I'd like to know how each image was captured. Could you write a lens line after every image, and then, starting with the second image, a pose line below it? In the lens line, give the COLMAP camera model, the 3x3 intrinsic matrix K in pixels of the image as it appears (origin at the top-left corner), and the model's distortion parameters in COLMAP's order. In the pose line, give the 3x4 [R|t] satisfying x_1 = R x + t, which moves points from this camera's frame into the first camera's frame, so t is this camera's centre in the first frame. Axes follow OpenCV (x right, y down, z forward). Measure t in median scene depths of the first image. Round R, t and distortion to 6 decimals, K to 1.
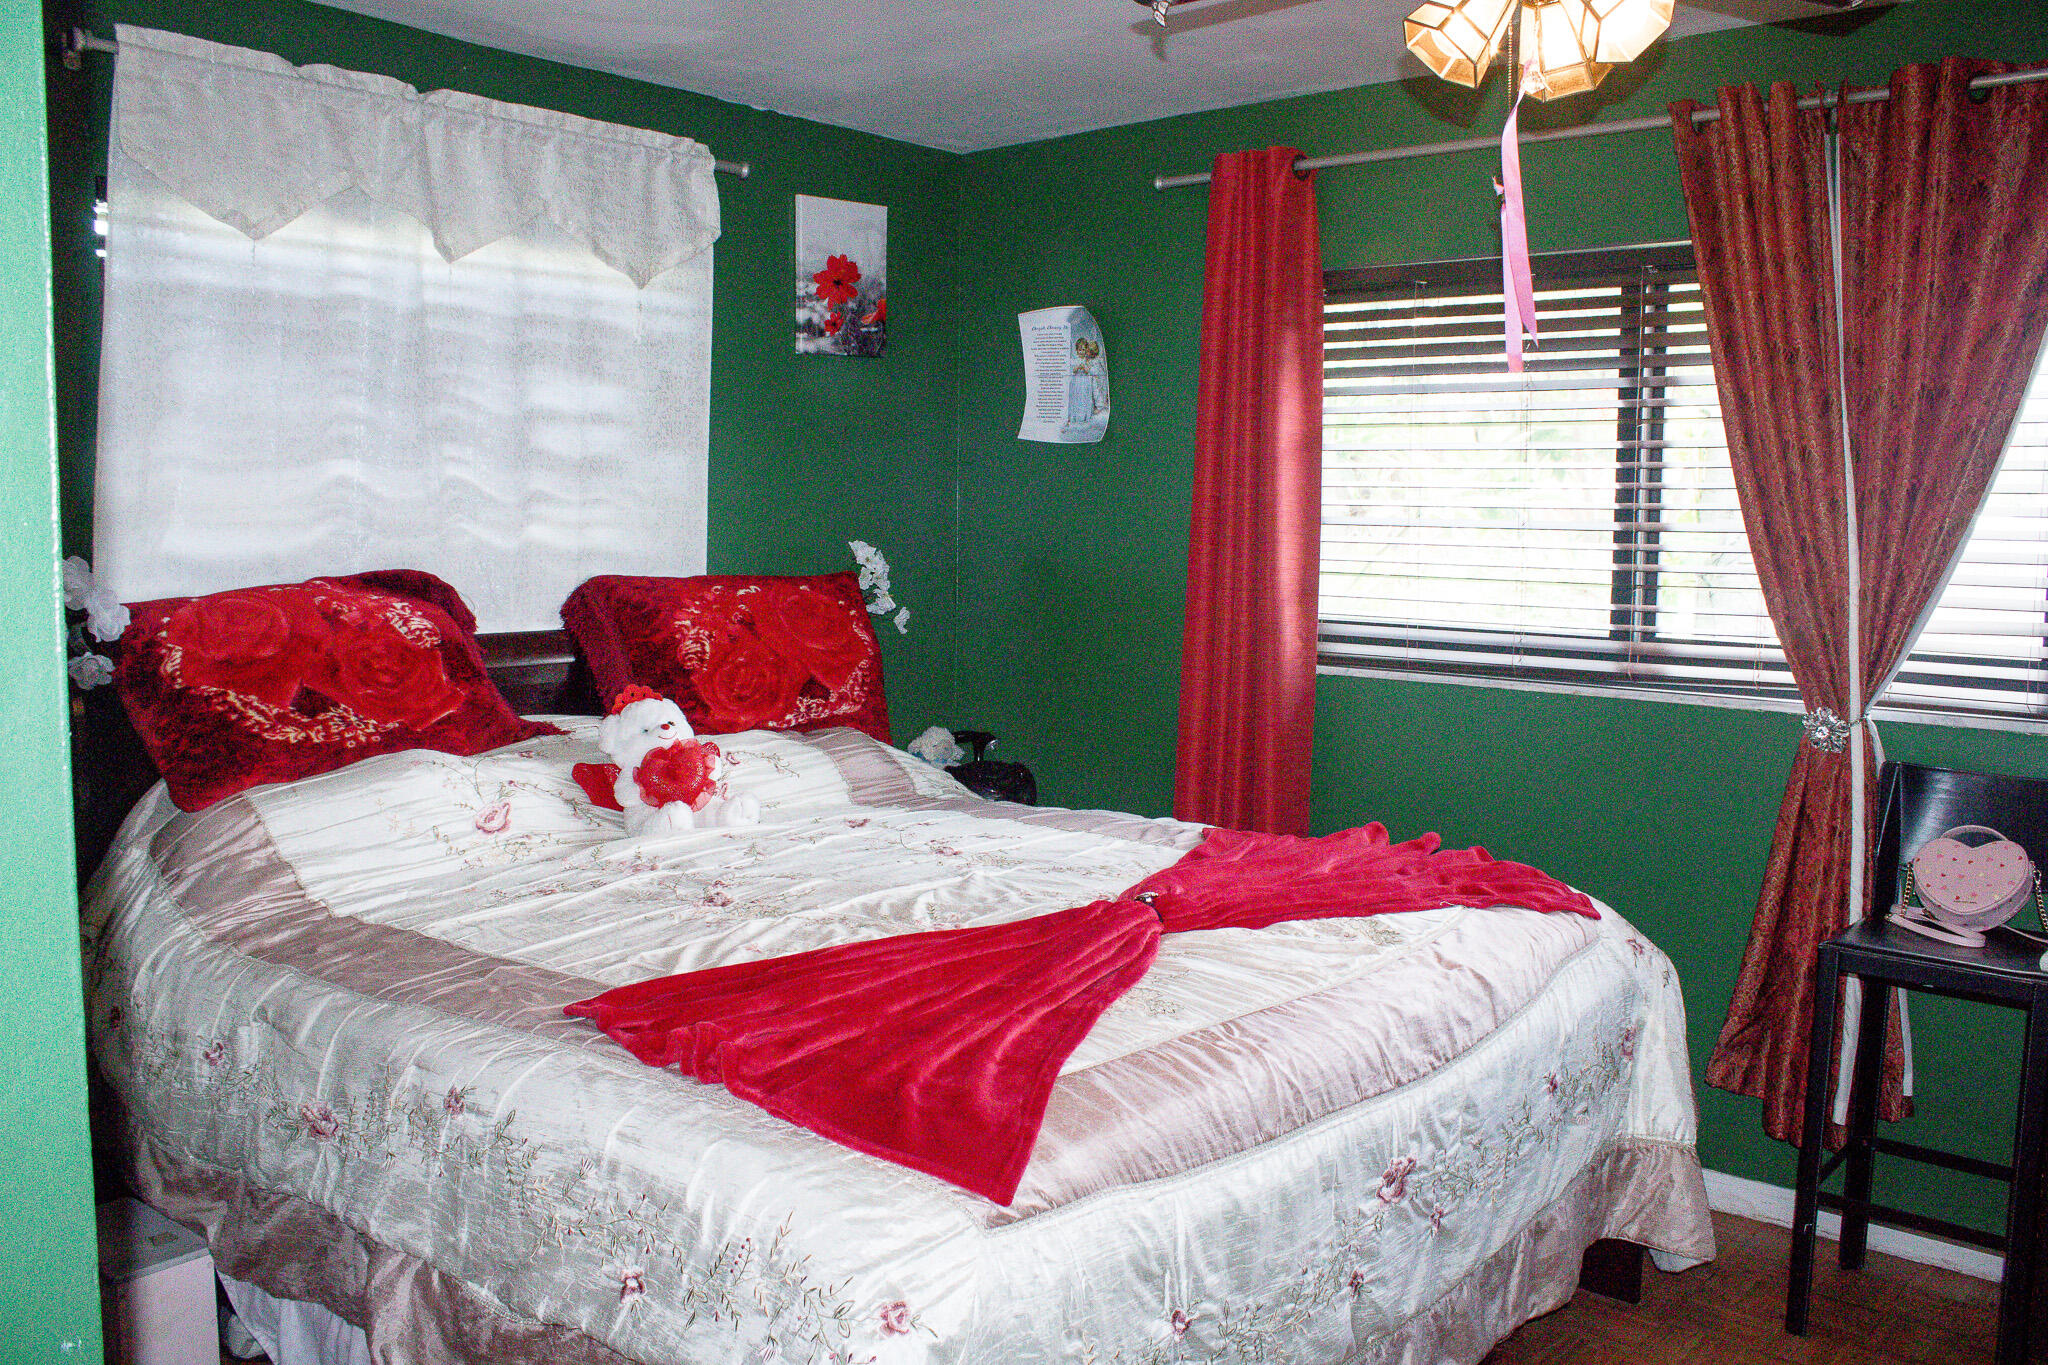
lens RADIAL K [[1703.8, 0, 1024.0], [0, 1703.8, 682.5], [0, 0, 1]] dist [-0.158206, 0.107485]
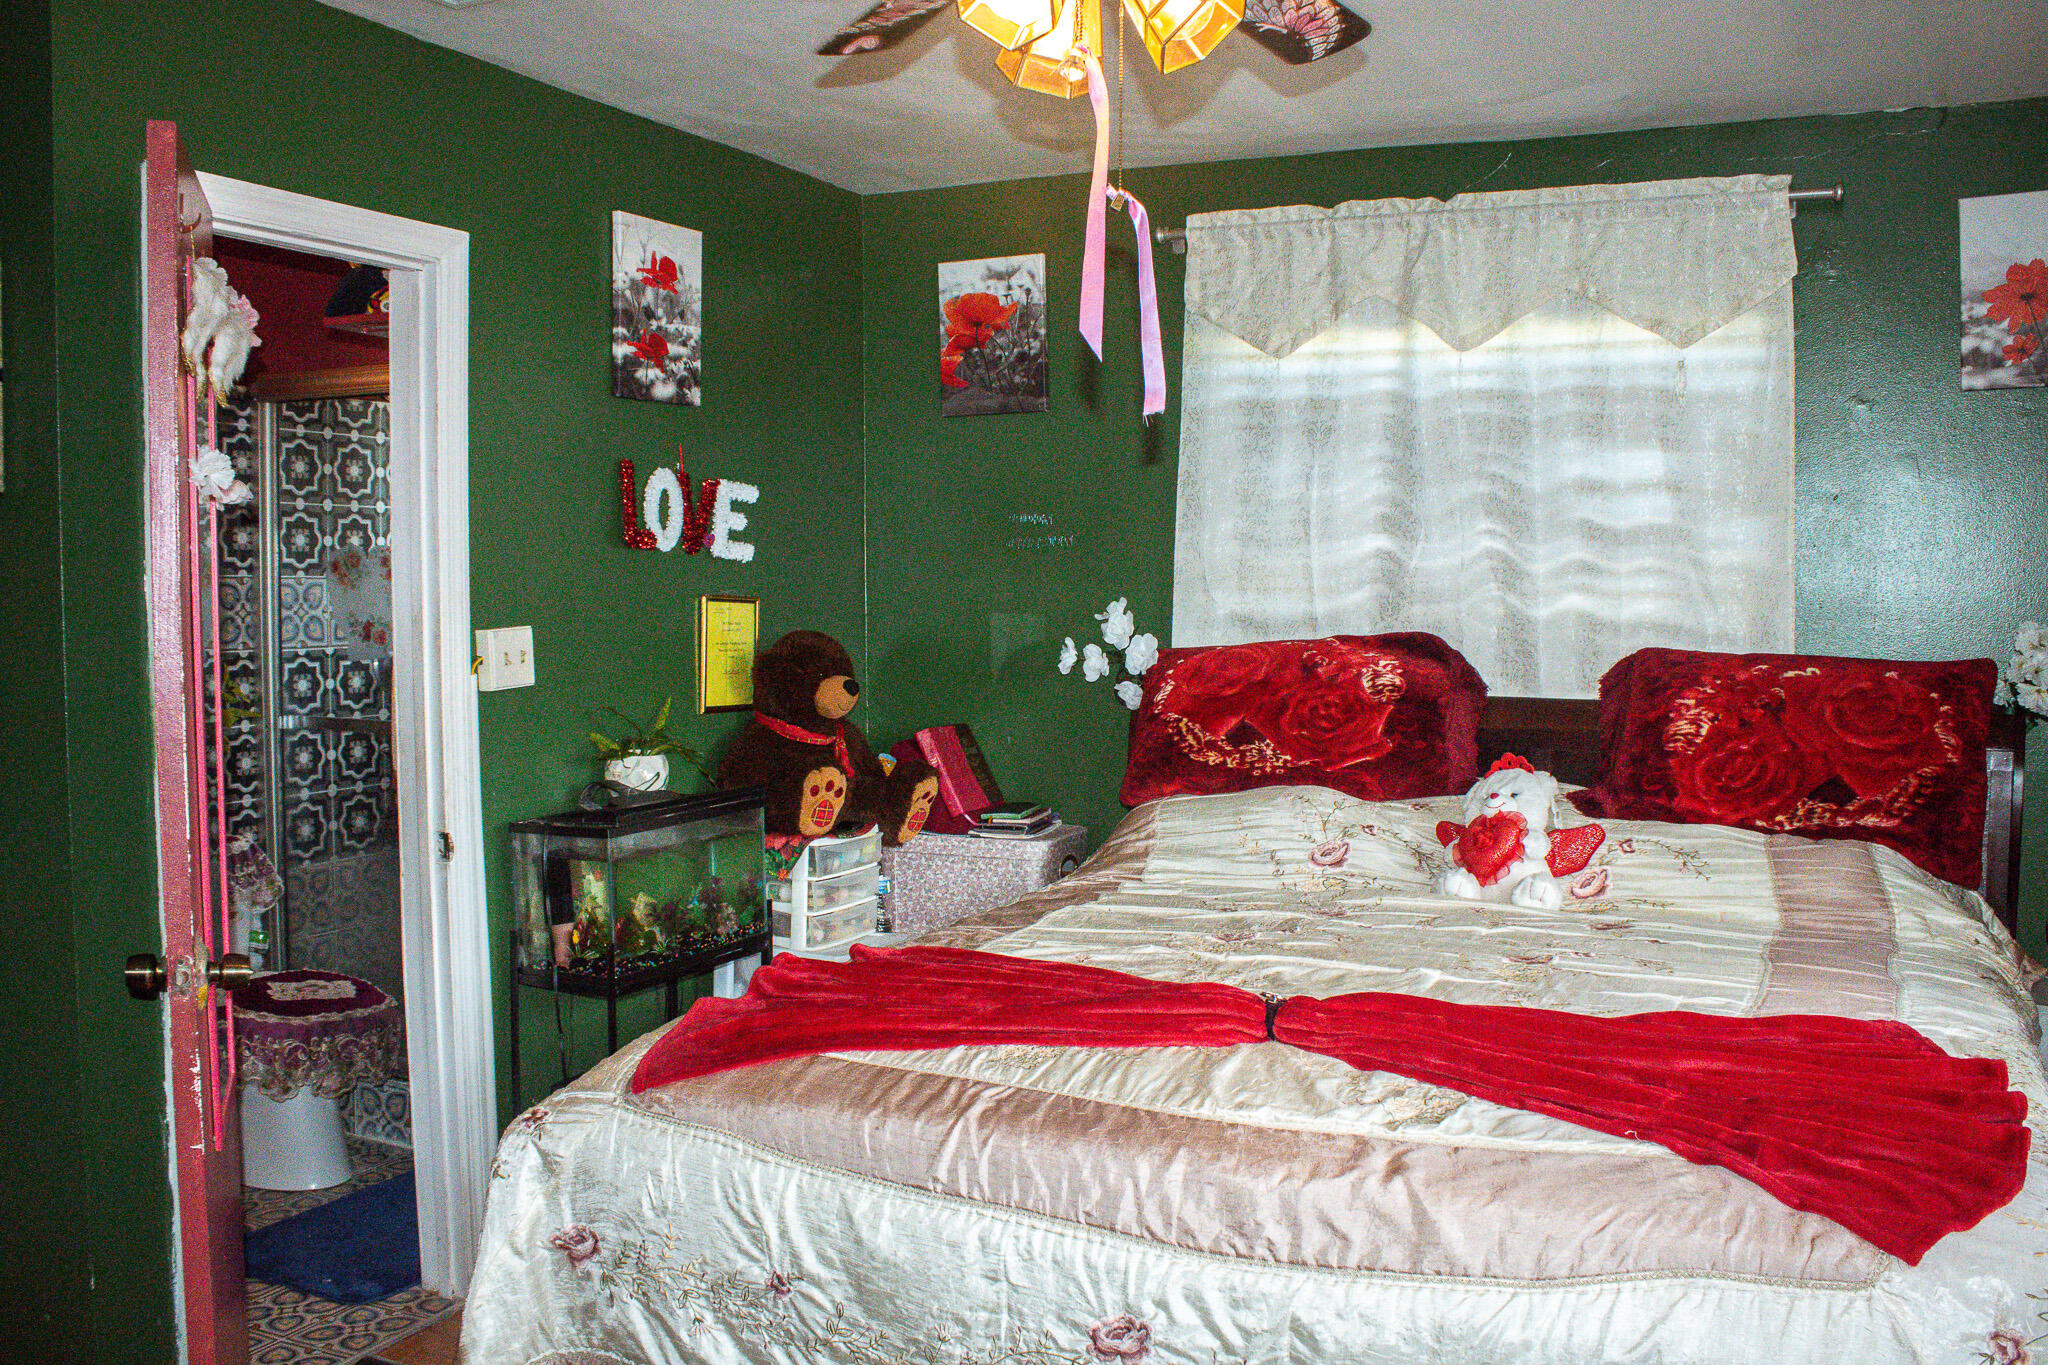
lens RADIAL K [[1703.8, 0, 1024.0], [0, 1703.8, 682.5], [0, 0, 1]] dist [-0.158206, 0.107485]
pose [[0.266712, 0.043586, -0.962790, 0.580630], [-0.098698, 0.994960, 0.017701, -0.026092], [0.958709, 0.090304, 0.269670, 0.407785]]
